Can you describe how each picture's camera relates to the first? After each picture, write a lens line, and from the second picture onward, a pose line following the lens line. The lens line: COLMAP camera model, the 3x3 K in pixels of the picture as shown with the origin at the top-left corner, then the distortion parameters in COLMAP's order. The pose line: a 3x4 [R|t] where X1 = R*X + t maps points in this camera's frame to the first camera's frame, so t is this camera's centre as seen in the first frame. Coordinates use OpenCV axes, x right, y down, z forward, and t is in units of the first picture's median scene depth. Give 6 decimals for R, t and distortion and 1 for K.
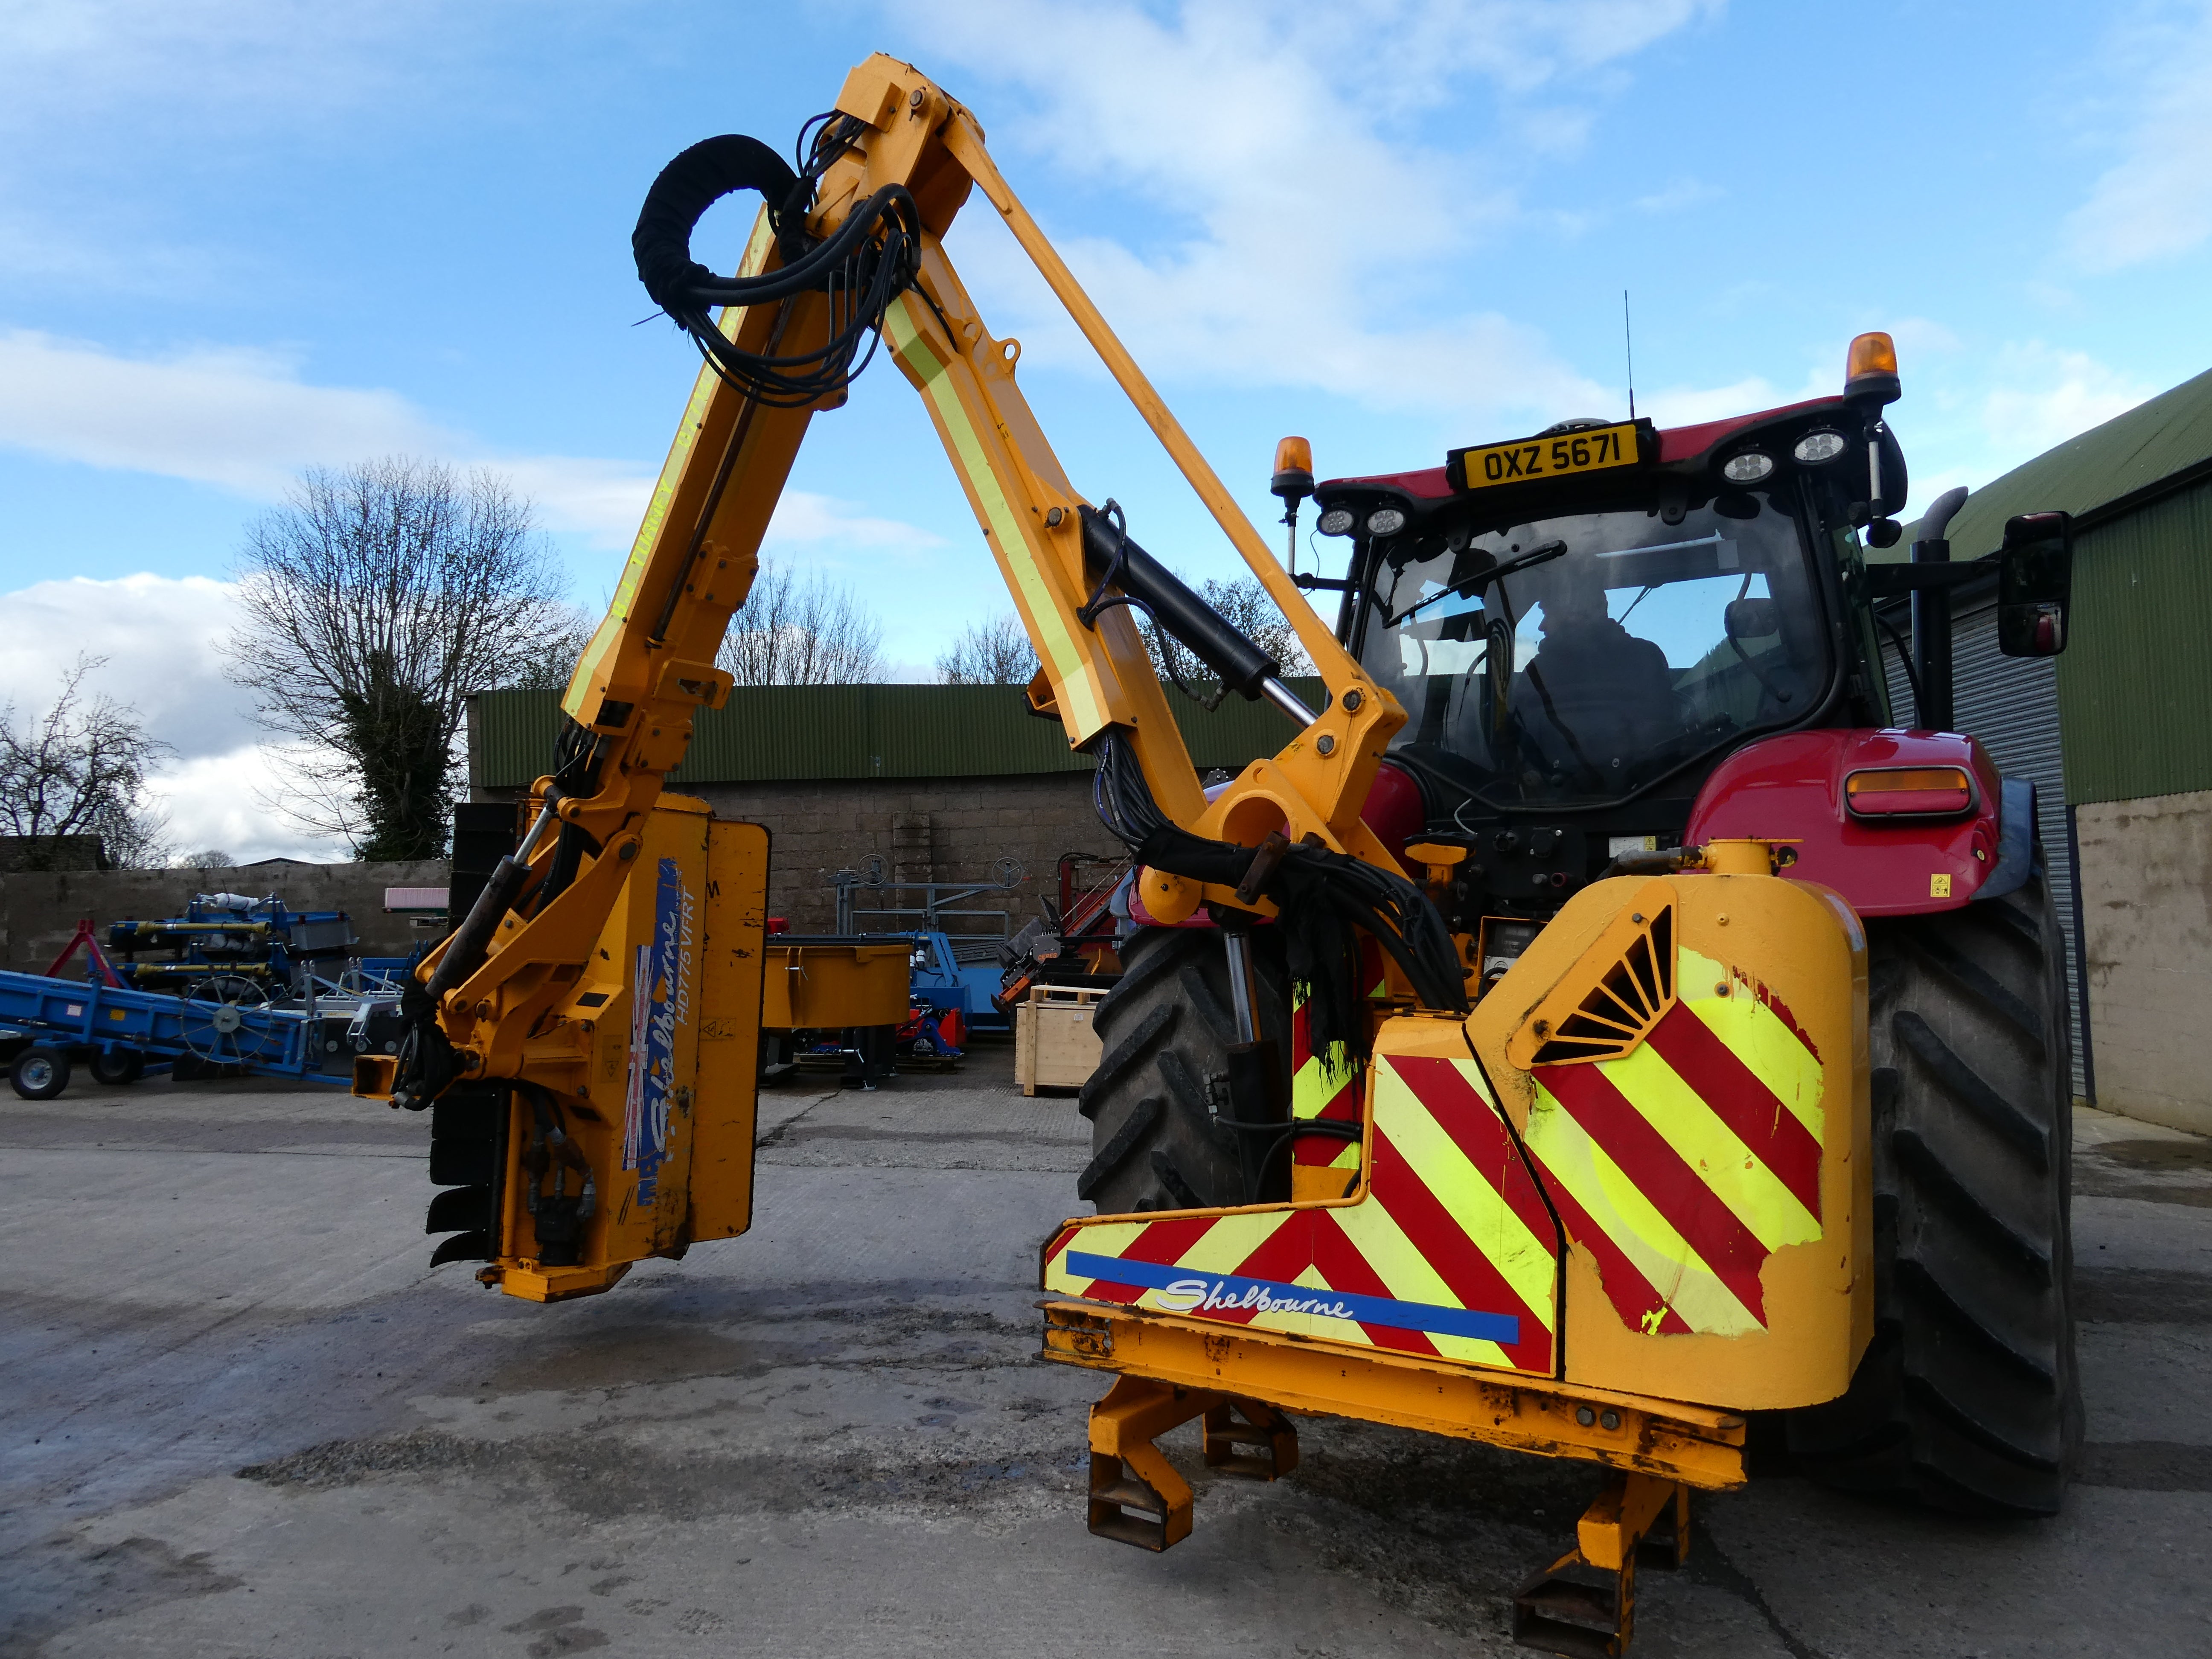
lens RADIAL K [[1575.2, 0, 1133.5], [0, 1575.2, 853.2], [0, 0, 1]] dist [-0.001747, -0.007554]
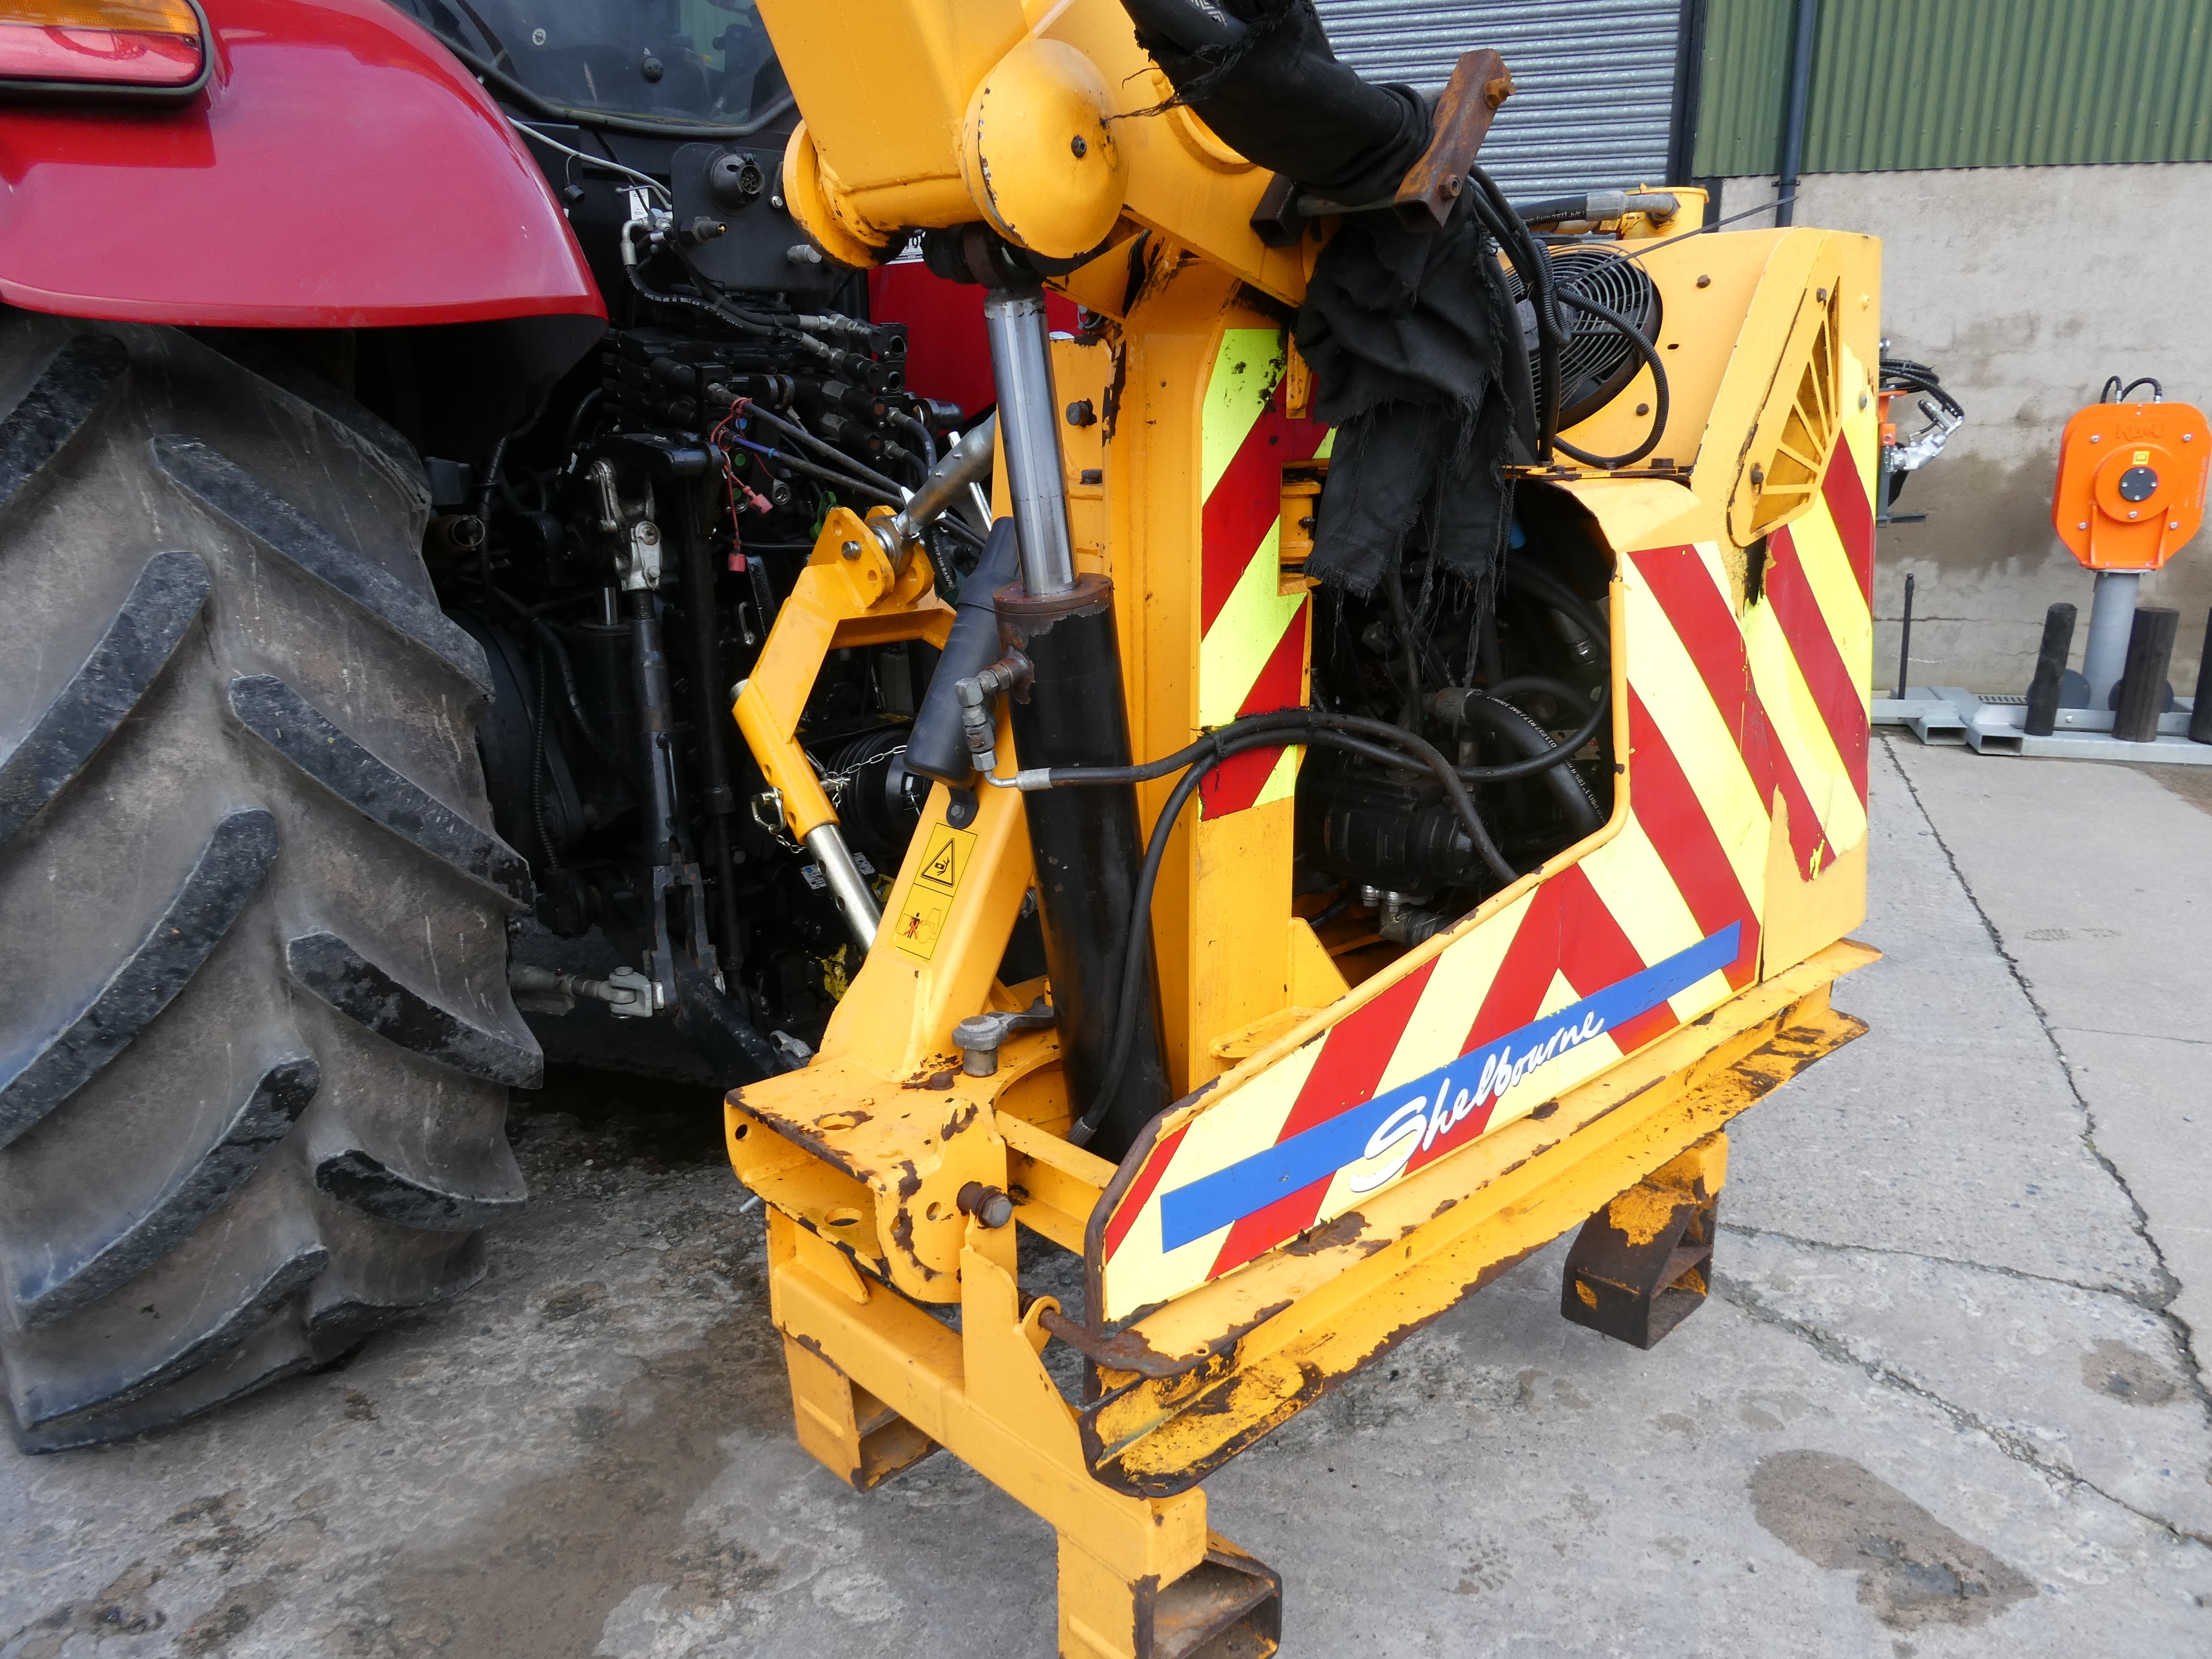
lens RADIAL K [[1575.2, 0, 1101.0], [0, 1575.2, 827.5], [0, 0, 1]] dist [-0.001747, -0.007554]
pose [[0.257559, -0.271326, 0.927386, -0.366630], [-0.034288, 0.956596, 0.289395, 0.062549], [-0.965654, -0.106334, 0.237076, 0.939535]]
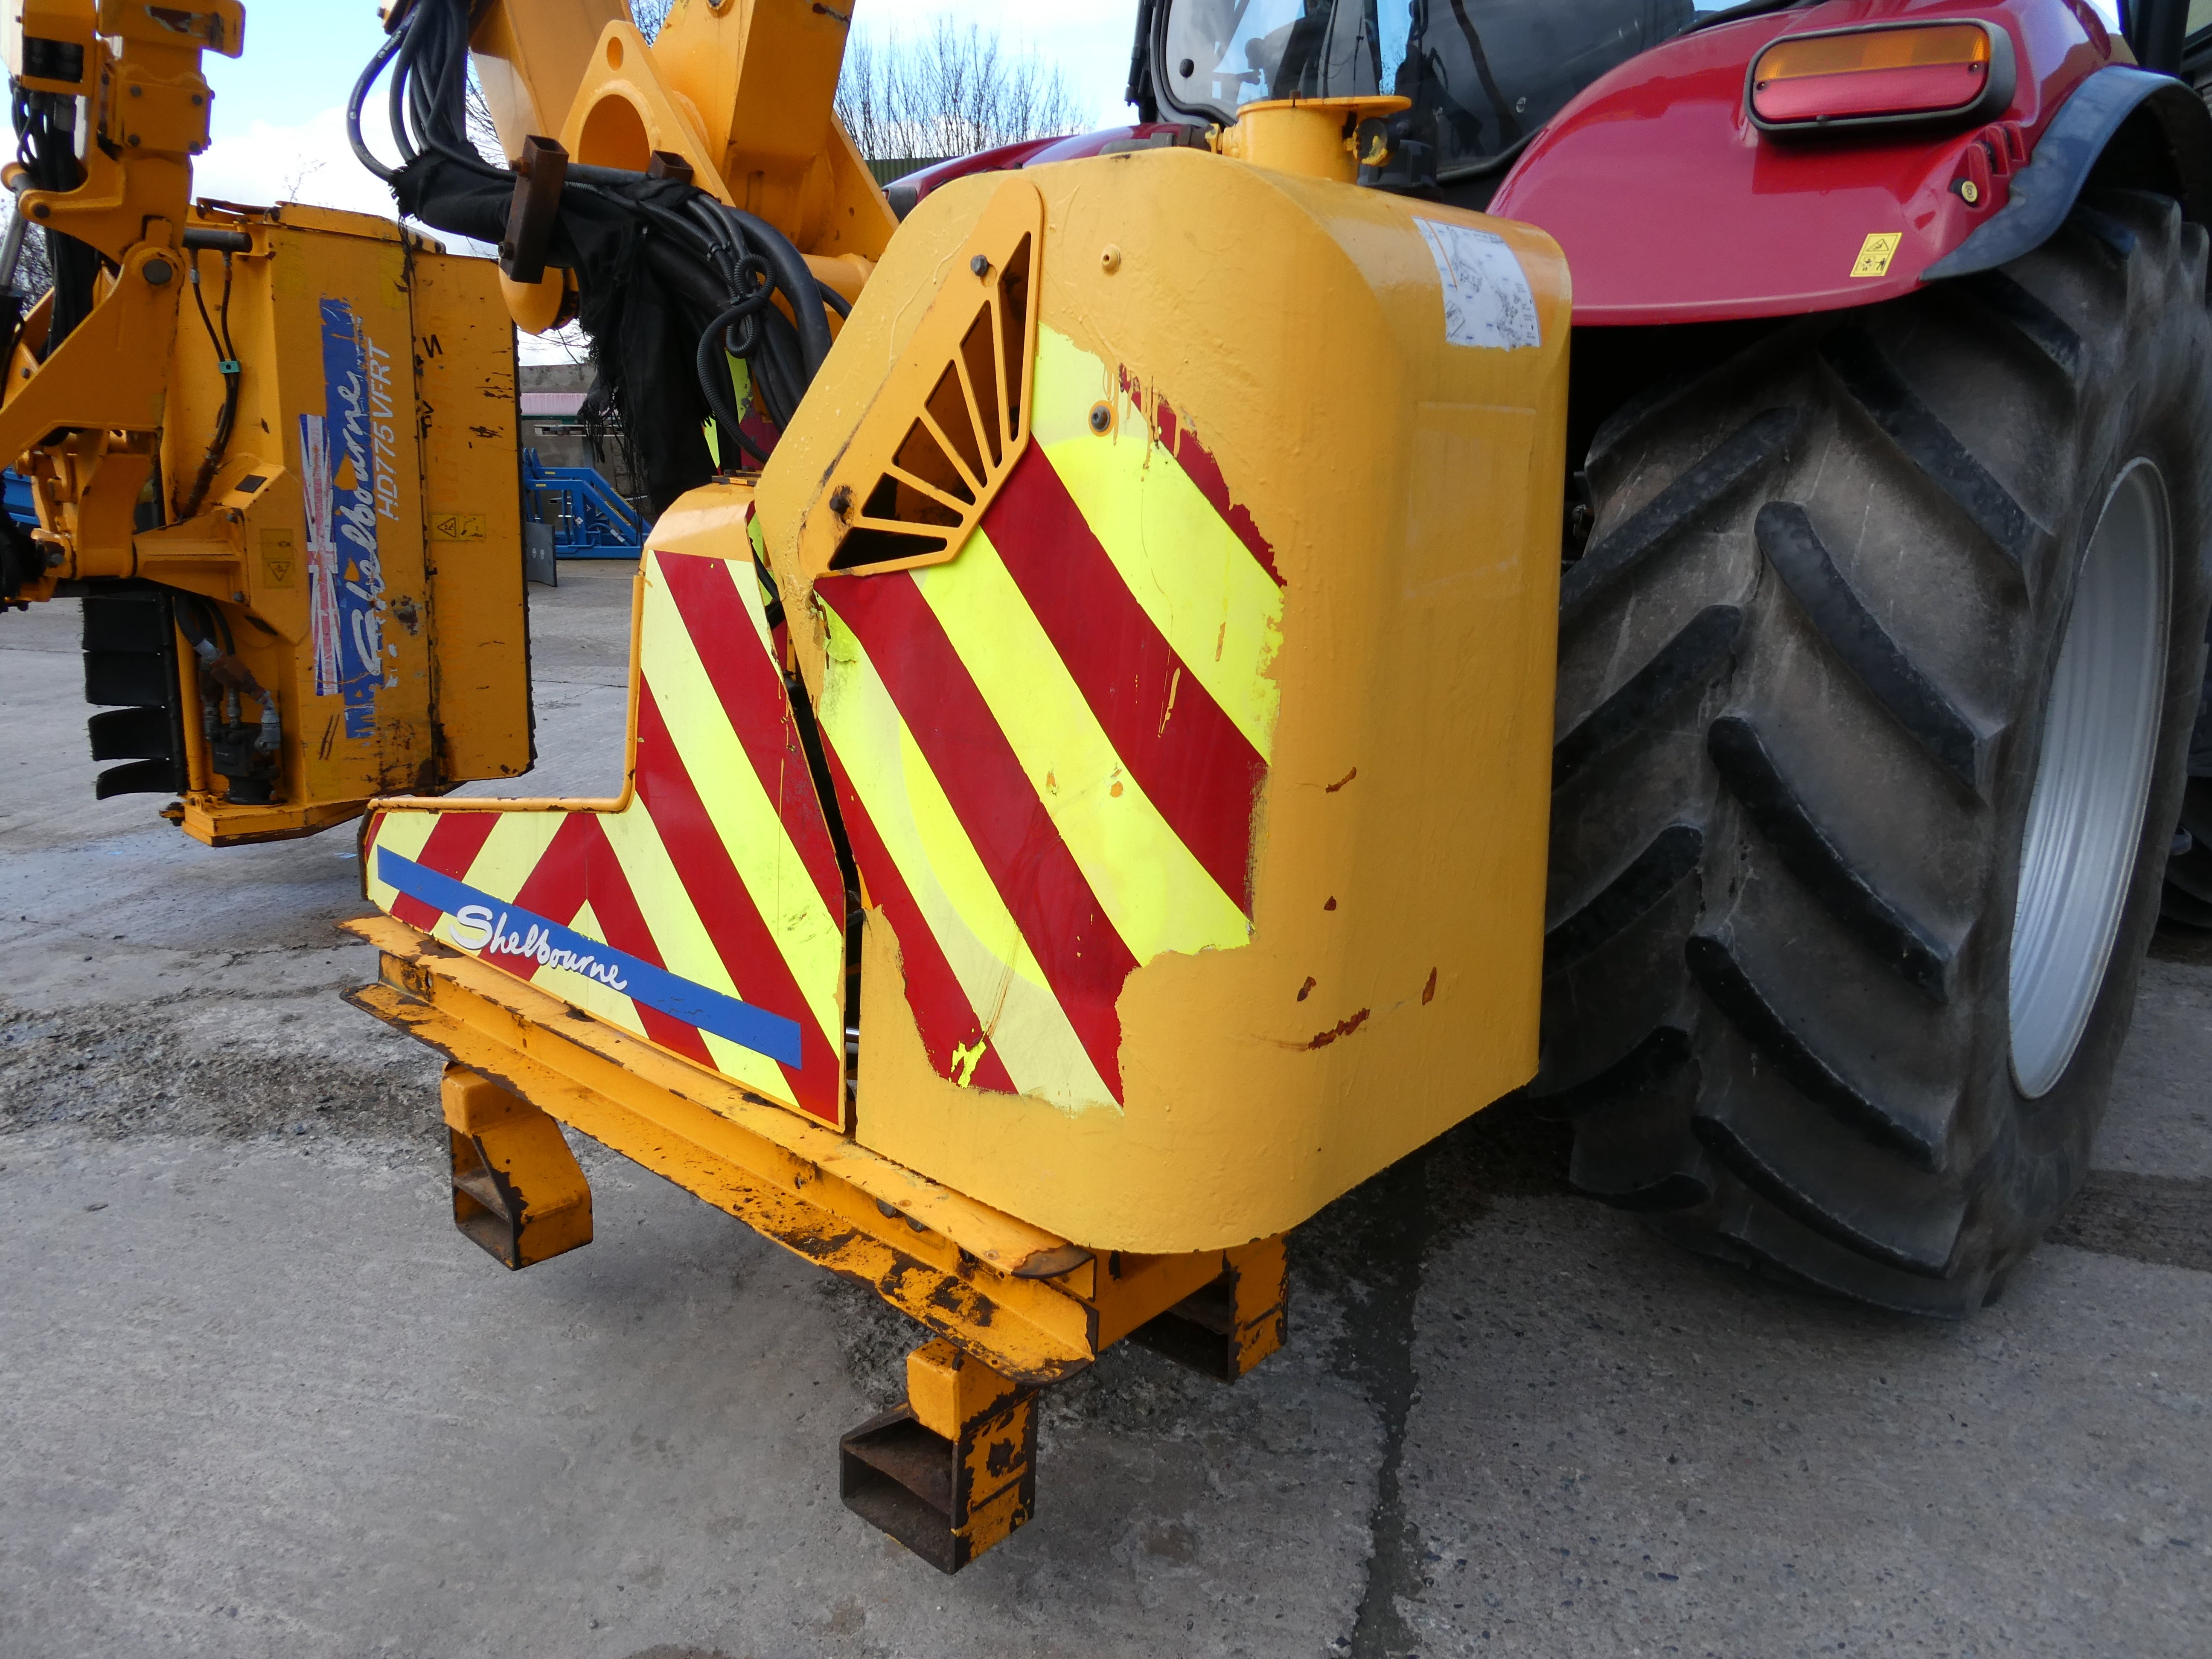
lens RADIAL K [[1575.2, 0, 1124.1], [0, 1575.2, 851.6], [0, 0, 1]] dist [-0.001747, -0.007554]
pose [[0.984750, 0.053347, -0.165595, 0.379848], [-0.002981, 0.956862, 0.290529, 0.061019], [0.173951, -0.285605, 0.942428, 0.430955]]
